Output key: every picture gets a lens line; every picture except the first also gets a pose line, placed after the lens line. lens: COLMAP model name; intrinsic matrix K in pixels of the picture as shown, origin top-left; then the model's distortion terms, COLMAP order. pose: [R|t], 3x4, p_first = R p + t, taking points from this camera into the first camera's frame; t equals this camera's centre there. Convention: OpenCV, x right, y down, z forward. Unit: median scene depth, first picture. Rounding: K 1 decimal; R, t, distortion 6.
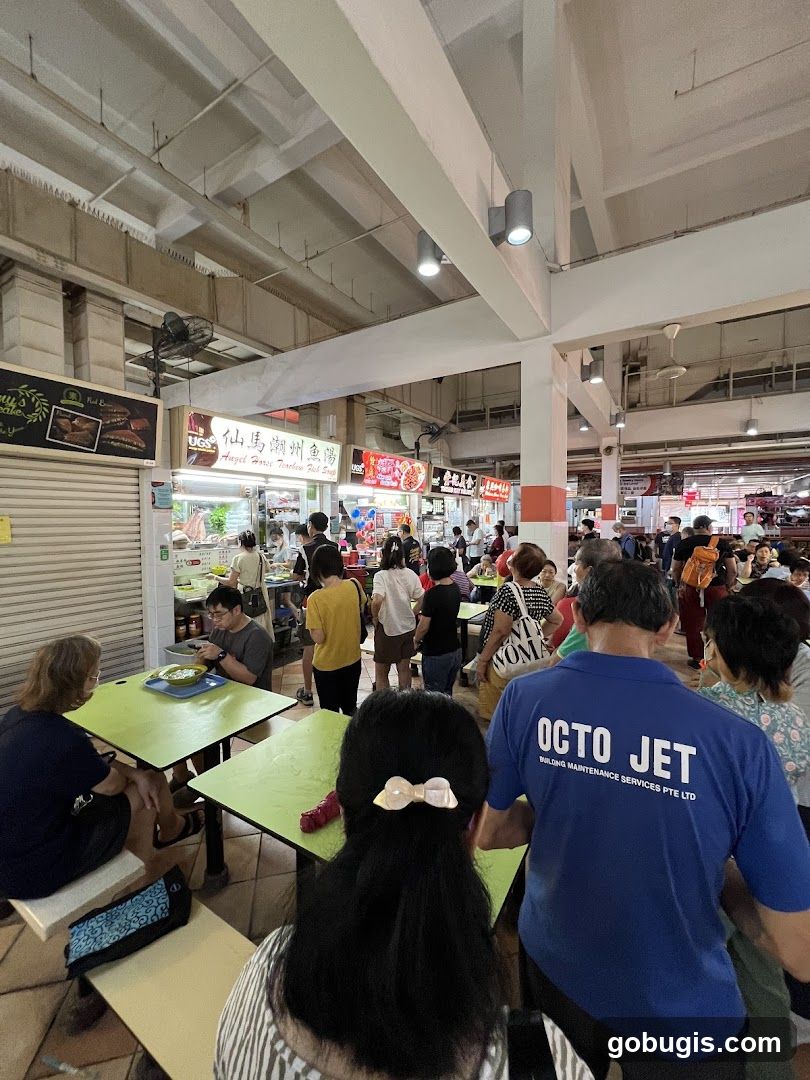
lens RADIAL K [[423.4, 0, 393.2], [0, 423.4, 537.3], [0, 0, 1]] dist [-0.003743, -0.000083]
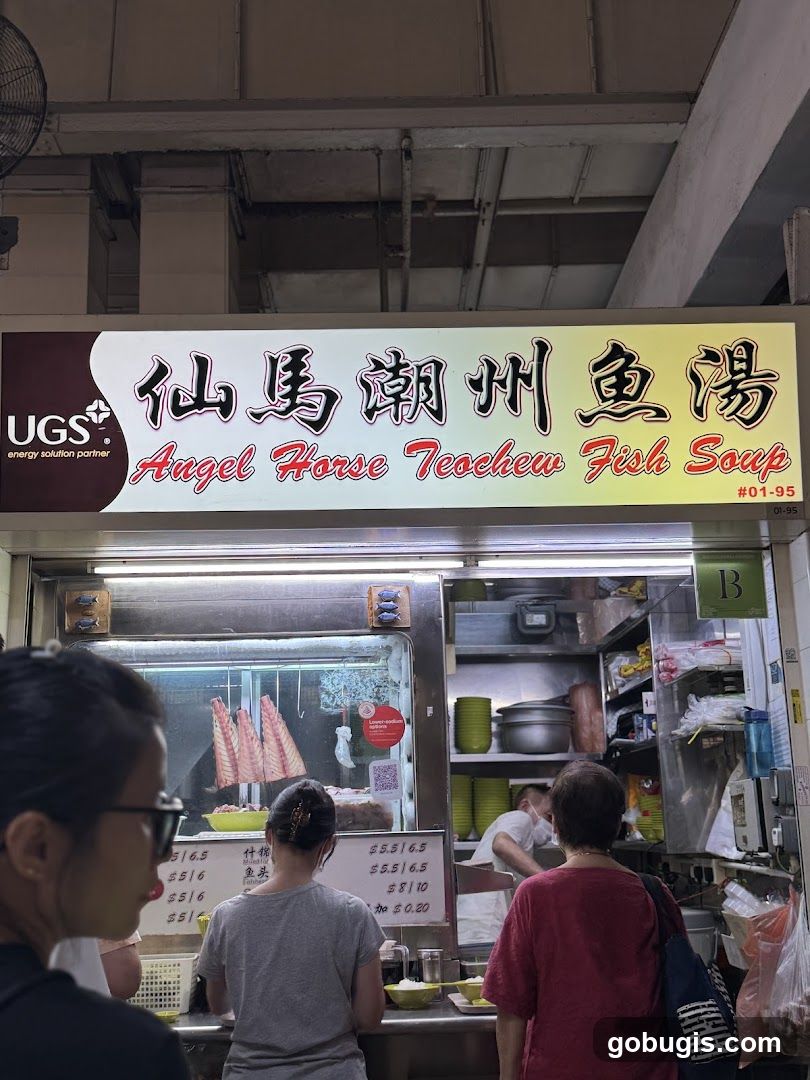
lens RADIAL K [[1203.8, 0, 399.5], [0, 1203.8, 544.9], [0, 0, 1]] dist [0.145762, 0.000000]
pose [[0.561810, -0.200918, -0.802497, 0.238965], [-0.014193, 0.967575, -0.252184, 0.037527], [0.827144, 0.153069, 0.540742, 0.608888]]
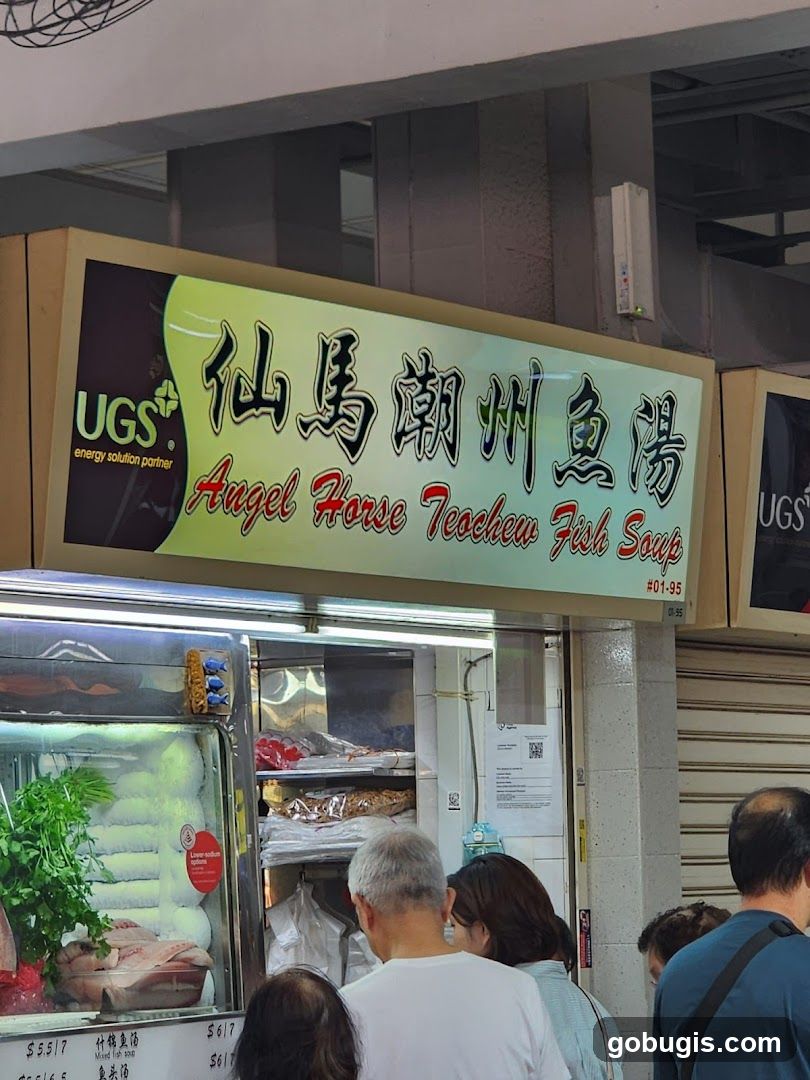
lens RADIAL K [[3654.2, 0, 404.1], [0, 3654.2, 547.0], [0, 0, 1]] dist [-0.774924, 0.000000]
pose [[0.999732, -0.020831, -0.010083, -0.253412], [0.019411, 0.991989, -0.124821, 0.019073], [0.012603, 0.124592, 0.992128, -0.413978]]
